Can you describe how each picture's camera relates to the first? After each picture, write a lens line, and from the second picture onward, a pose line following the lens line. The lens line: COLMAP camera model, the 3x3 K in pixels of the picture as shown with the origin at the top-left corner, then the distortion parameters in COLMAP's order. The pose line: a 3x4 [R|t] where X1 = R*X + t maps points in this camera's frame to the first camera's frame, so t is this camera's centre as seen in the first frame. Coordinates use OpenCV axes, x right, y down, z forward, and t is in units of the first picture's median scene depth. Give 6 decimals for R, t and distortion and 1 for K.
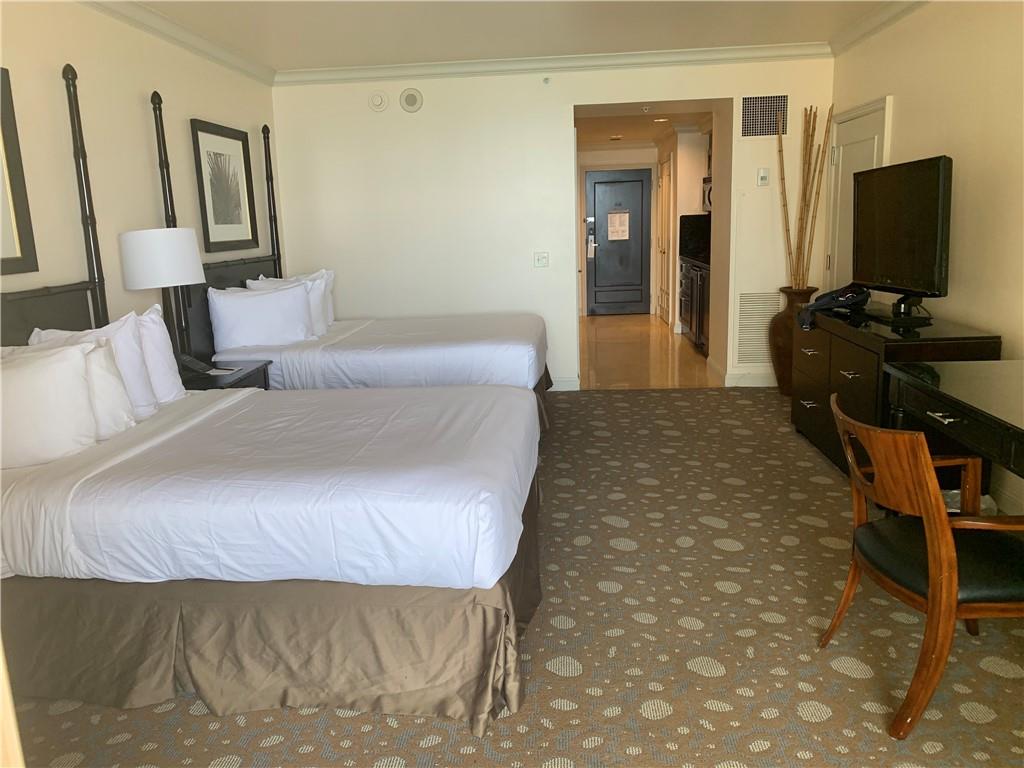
lens RADIAL K [[788.2, 0, 512.0], [0, 788.2, 384.0], [0, 0, 1]] dist [-0.003676, -0.006013]
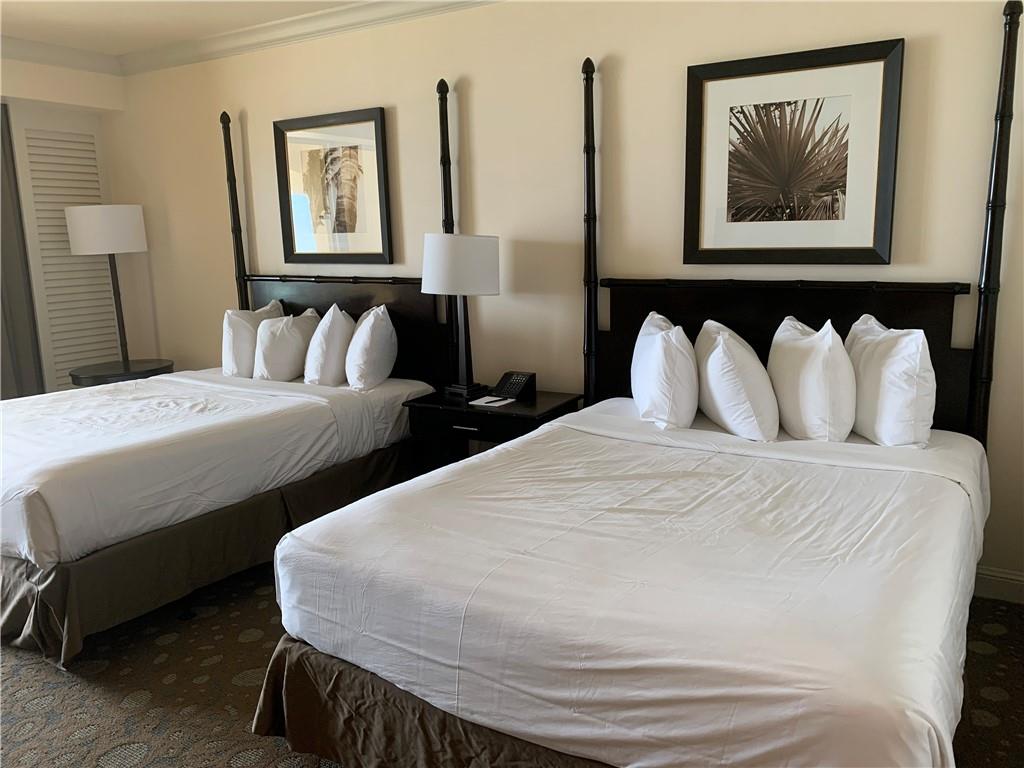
lens RADIAL K [[781.4, 0, 509.1], [0, 781.4, 373.1], [0, 0, 1]] dist [0.012702, -0.028279]
pose [[-0.457726, 0.210958, -0.863703, 0.309651], [-0.141434, 0.941796, 0.304986, -0.276115], [0.877772, 0.261758, -0.401248, 1.220195]]
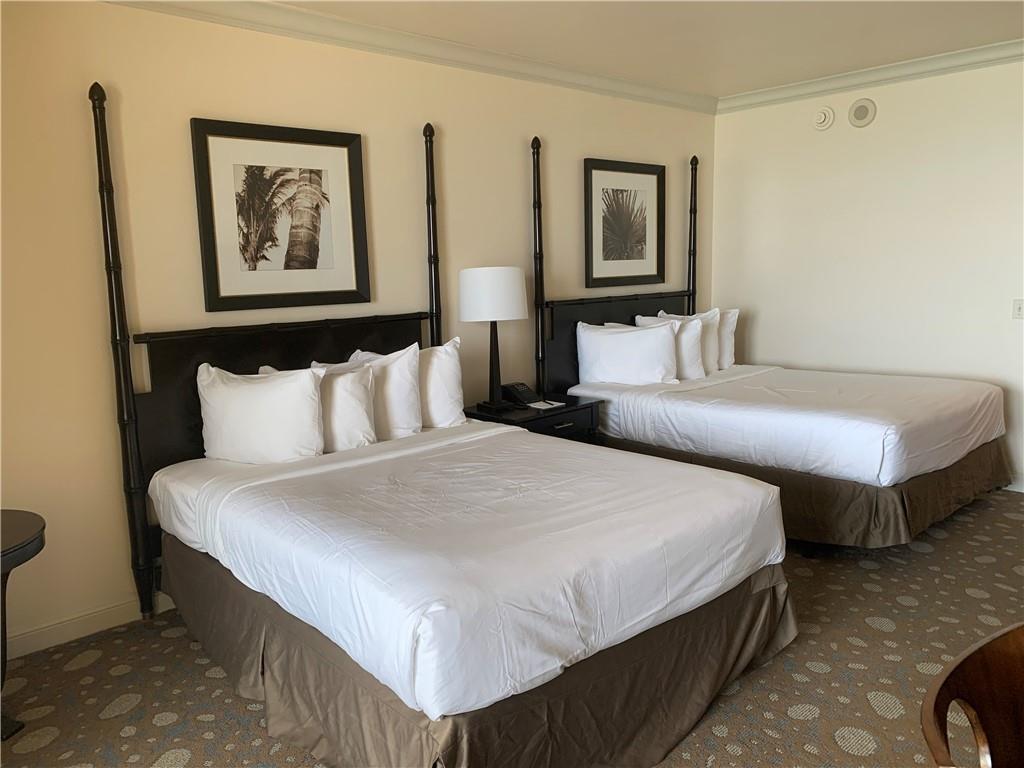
lens RADIAL K [[777.8, 0, 512.0], [0, 777.8, 384.0], [0, 0, 1]] dist [0.066643, -0.111185]
pose [[0.725506, 0.121015, -0.677493, 0.258989], [-0.140374, 0.989745, 0.026468, -0.058247], [0.673748, 0.075900, 0.735053, 0.204930]]
